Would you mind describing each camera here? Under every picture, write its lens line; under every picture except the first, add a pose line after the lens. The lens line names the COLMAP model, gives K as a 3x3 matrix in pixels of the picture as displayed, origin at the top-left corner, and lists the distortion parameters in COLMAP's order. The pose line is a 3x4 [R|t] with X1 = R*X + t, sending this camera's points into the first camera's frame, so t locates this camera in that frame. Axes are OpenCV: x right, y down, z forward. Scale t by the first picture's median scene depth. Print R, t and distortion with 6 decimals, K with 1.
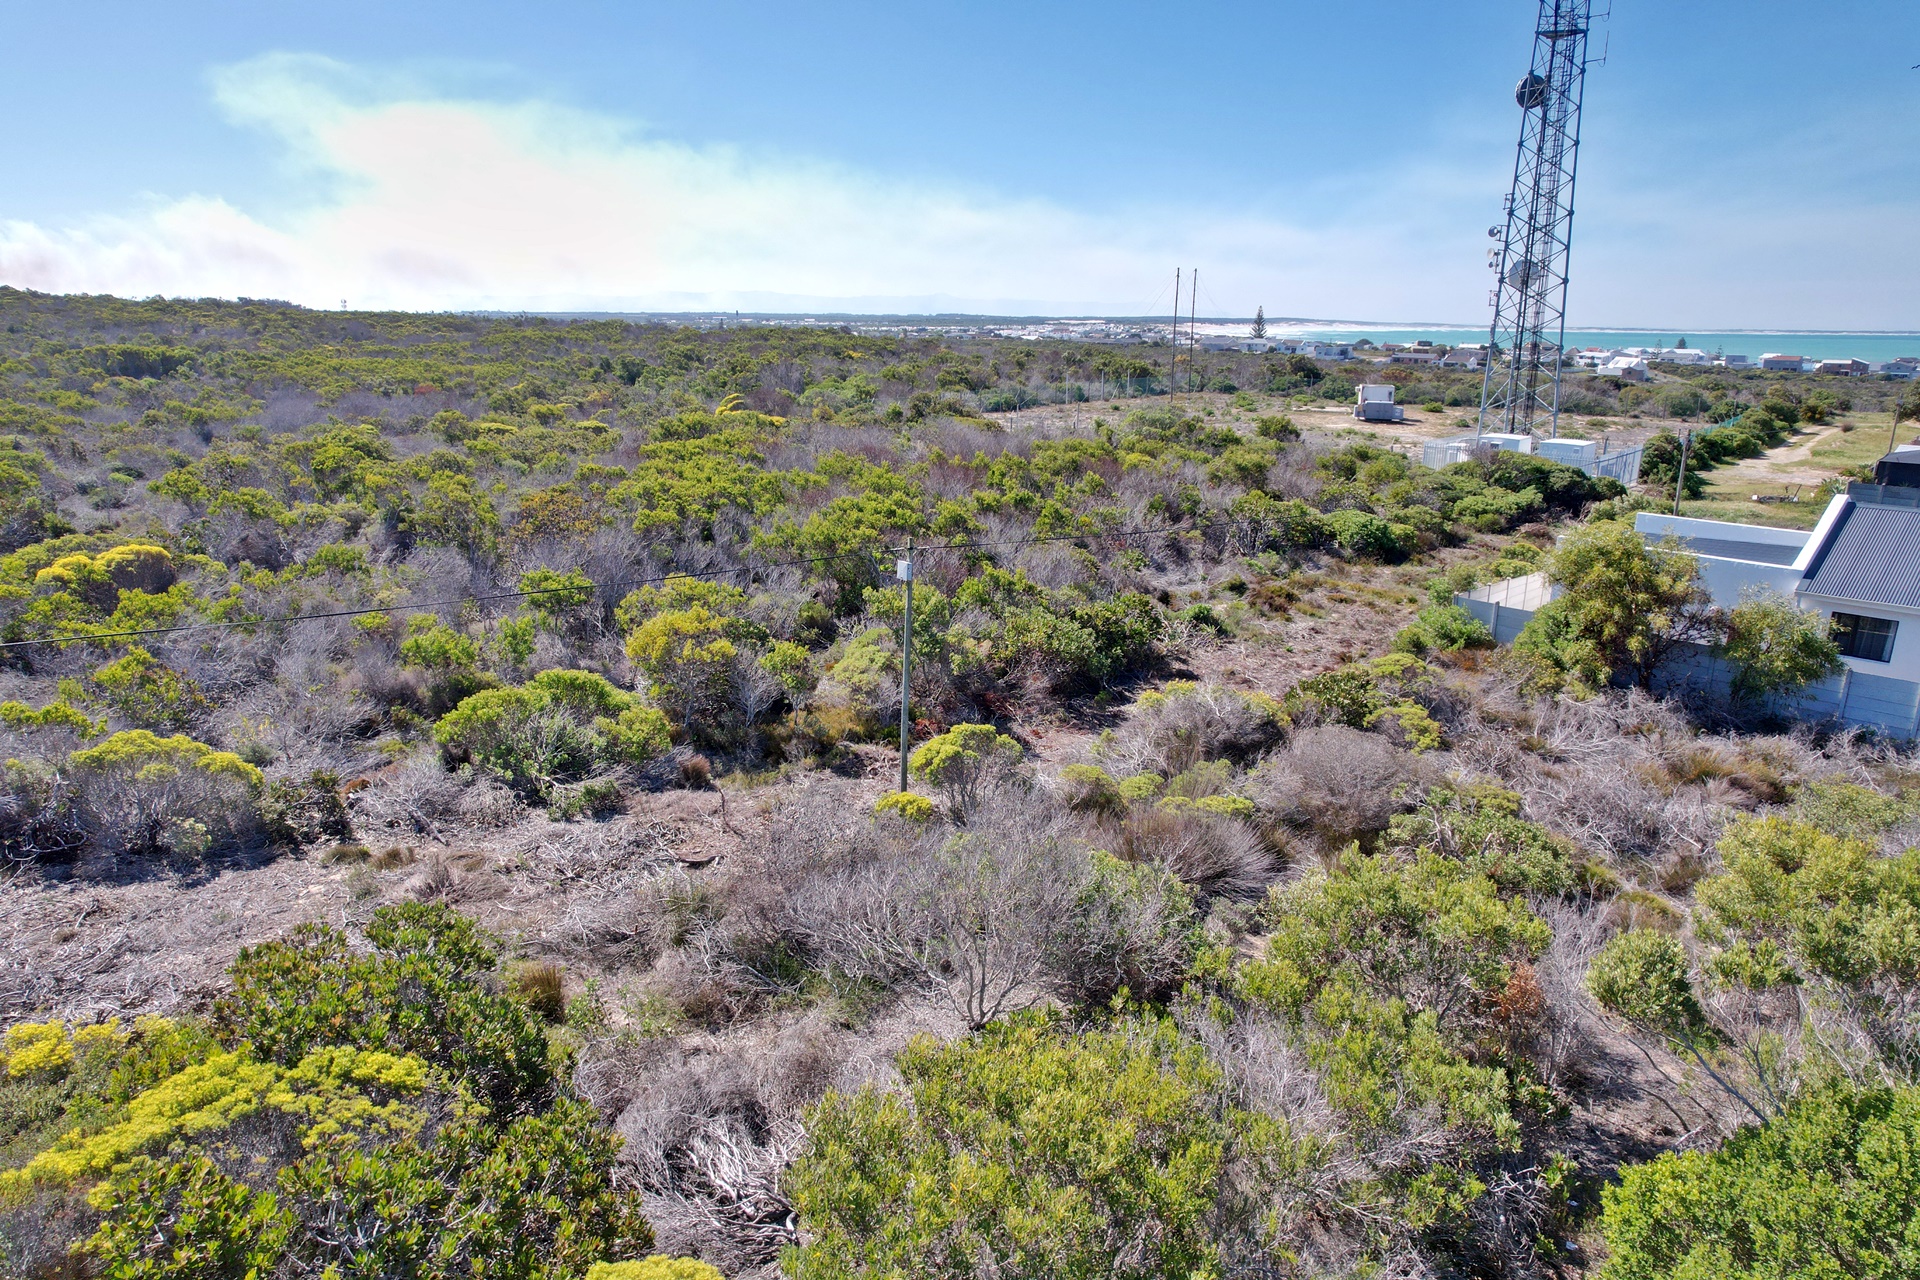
lens RADIAL K [[1229.6, 0, 956.9], [0, 1229.6, 637.0], [0, 0, 1]] dist [-0.072755, 0.063260]
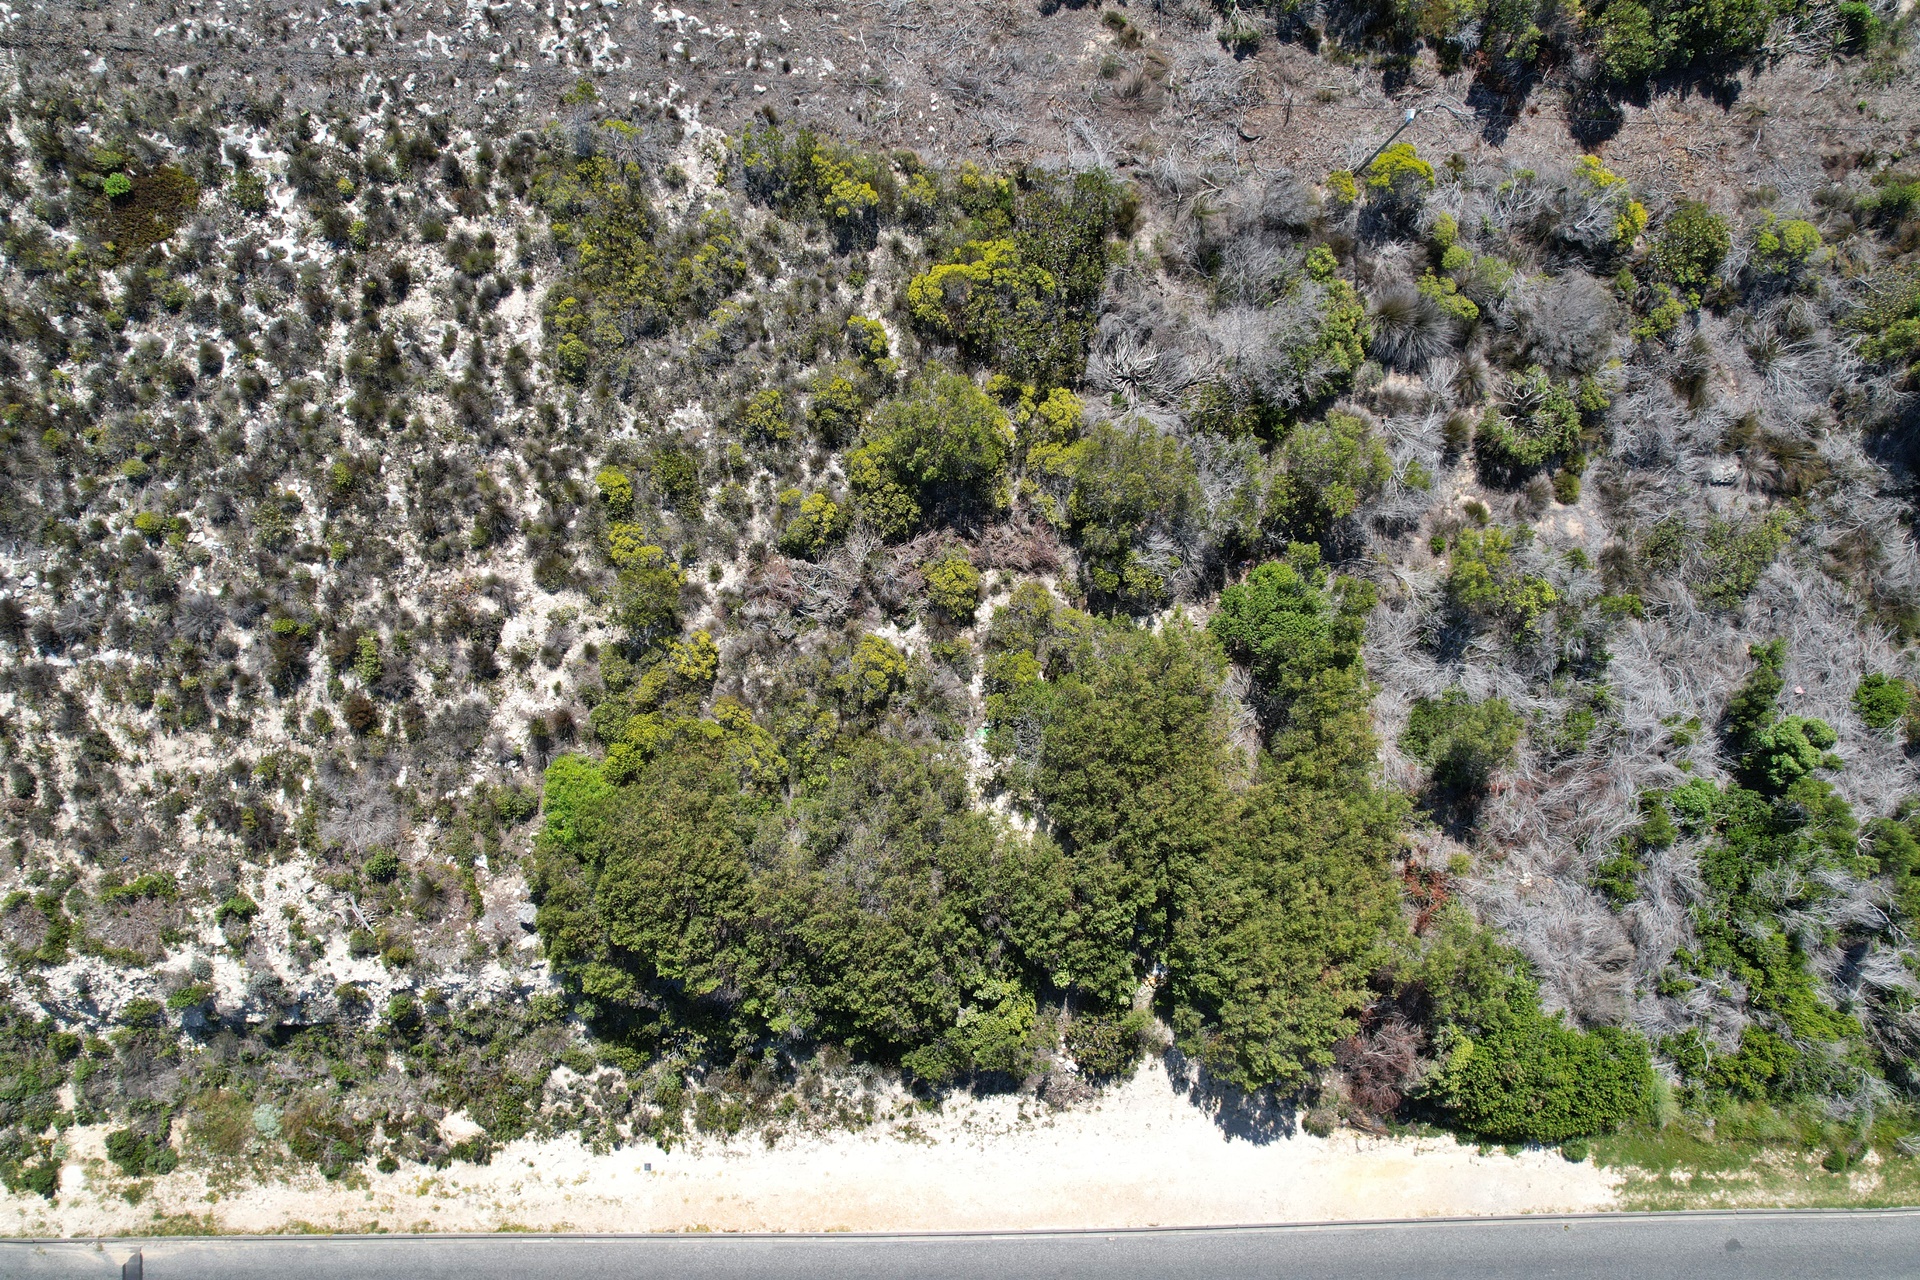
lens RADIAL K [[1229.6, 0, 956.9], [0, 1229.6, 637.0], [0, 0, 1]] dist [-0.072755, 0.063260]
pose [[0.719687, 0.694299, -0.000508, 0.003733], [-0.186695, 0.194226, 0.963027, -0.725342], [0.668727, -0.692983, 0.269404, -0.196535]]
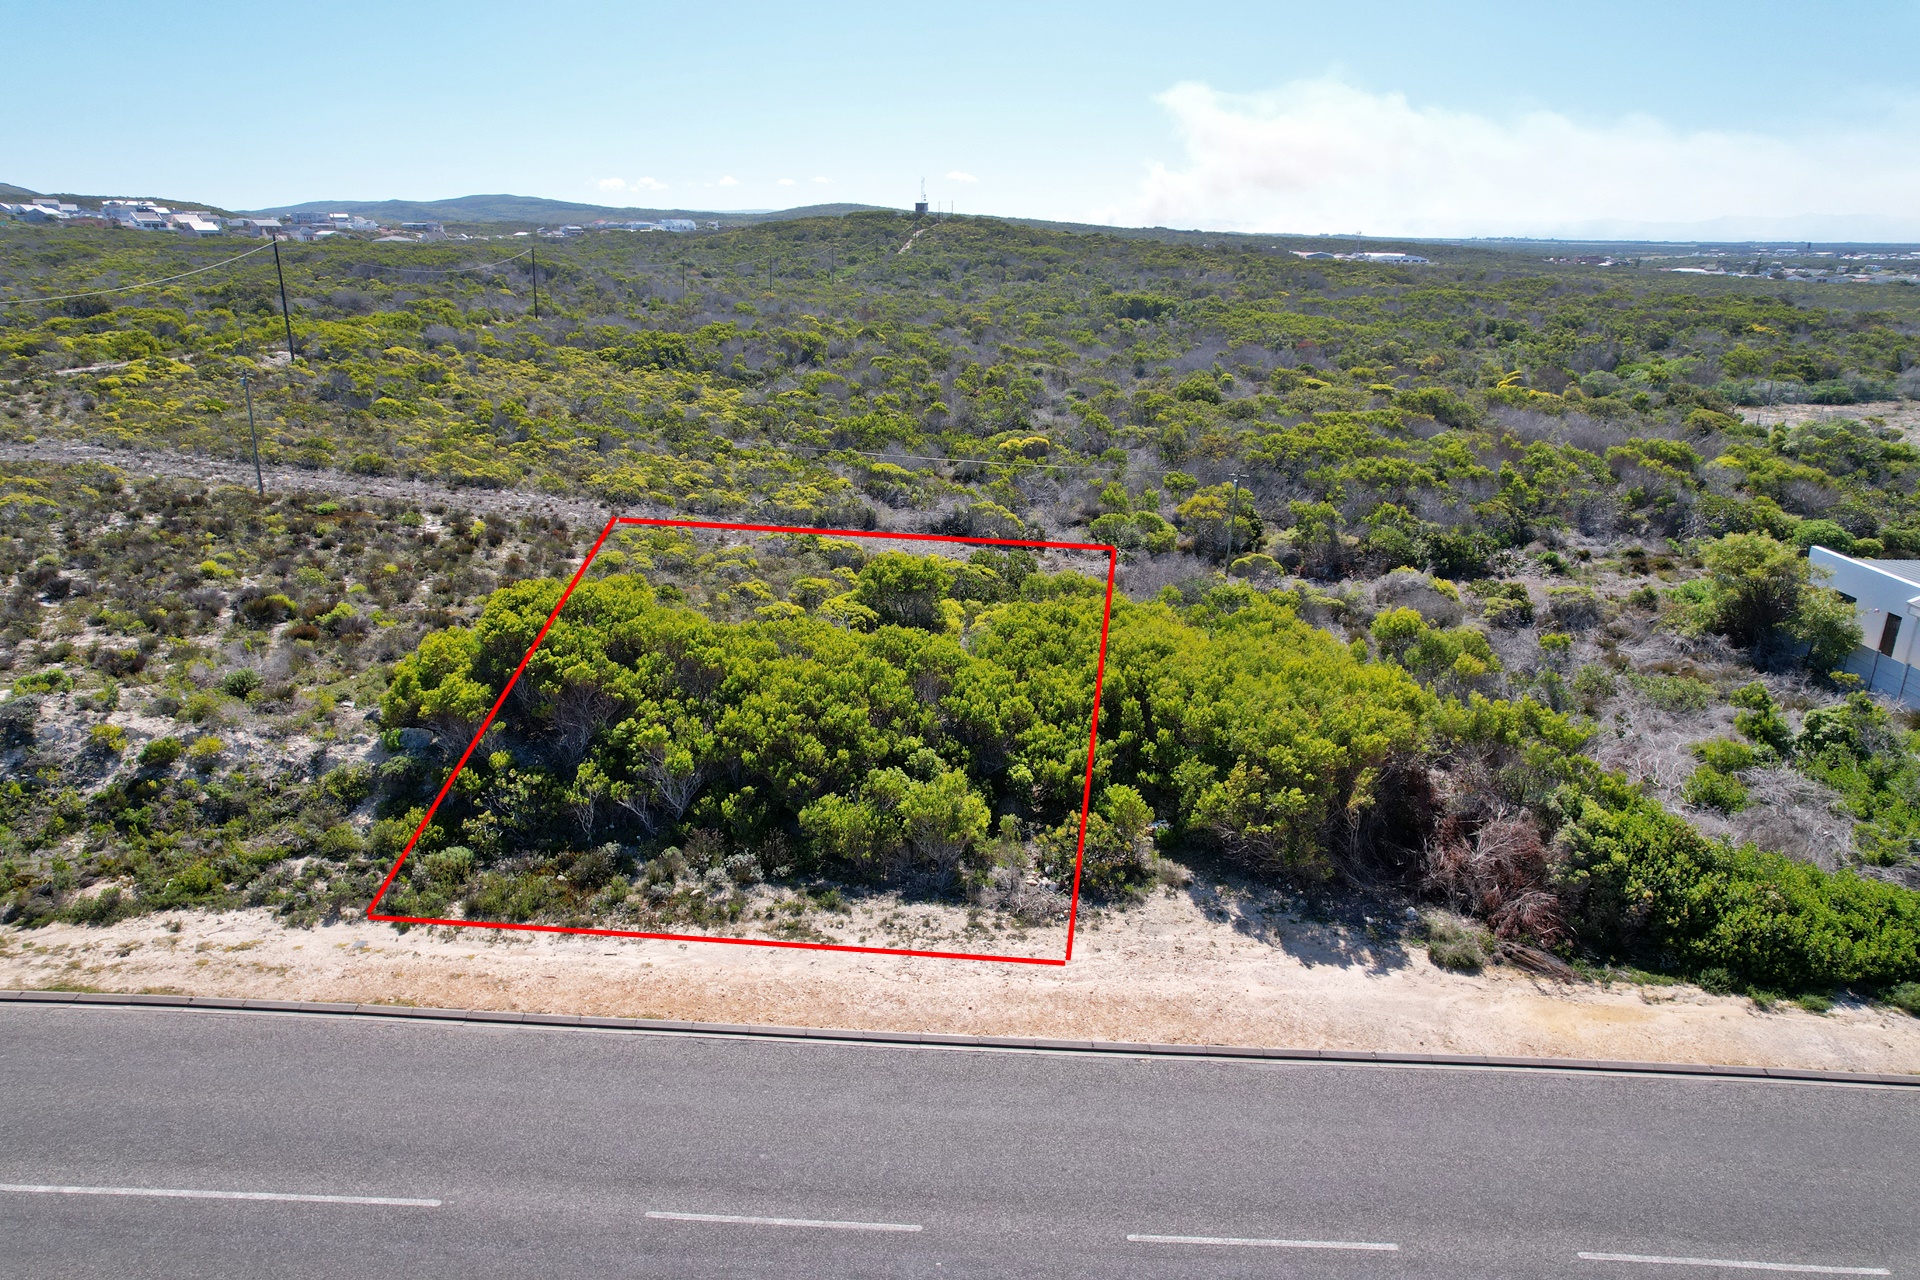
lens RADIAL K [[1229.6, 0, 956.9], [0, 1229.6, 637.0], [0, 0, 1]] dist [-0.072755, 0.063260]
pose [[0.715339, 0.218416, -0.663765, 0.646356], [-0.179413, 0.975460, 0.127628, 0.016178], [0.675353, 0.027790, 0.736971, -0.611010]]
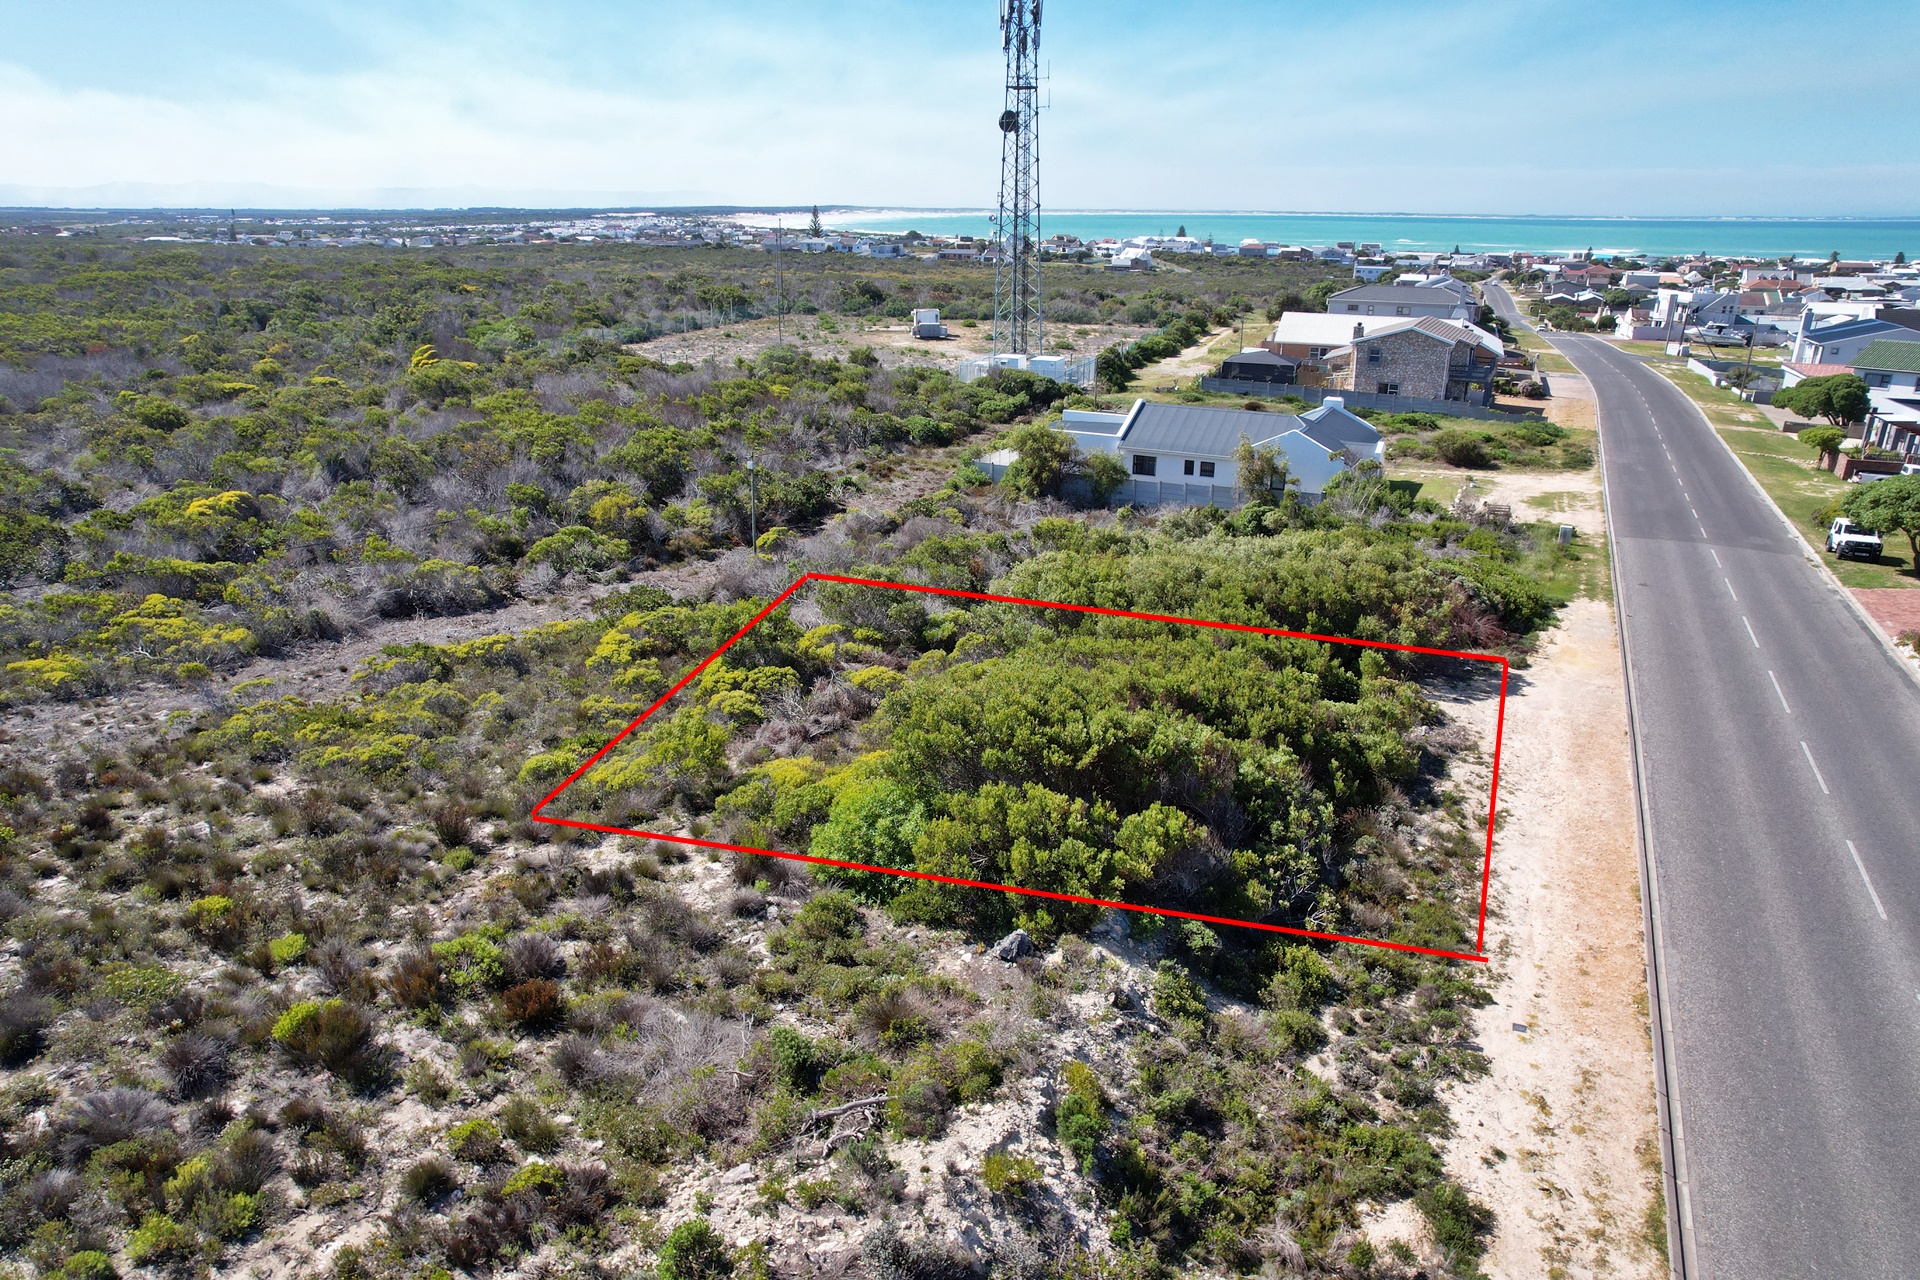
lens RADIAL K [[1229.6, 0, 956.9], [0, 1229.6, 637.0], [0, 0, 1]] dist [-0.072755, 0.063260]
pose [[0.939717, -0.120026, 0.320196, -0.247924], [0.092481, 0.990686, 0.099946, 0.041272], [-0.329210, -0.064309, 0.942064, -0.768105]]
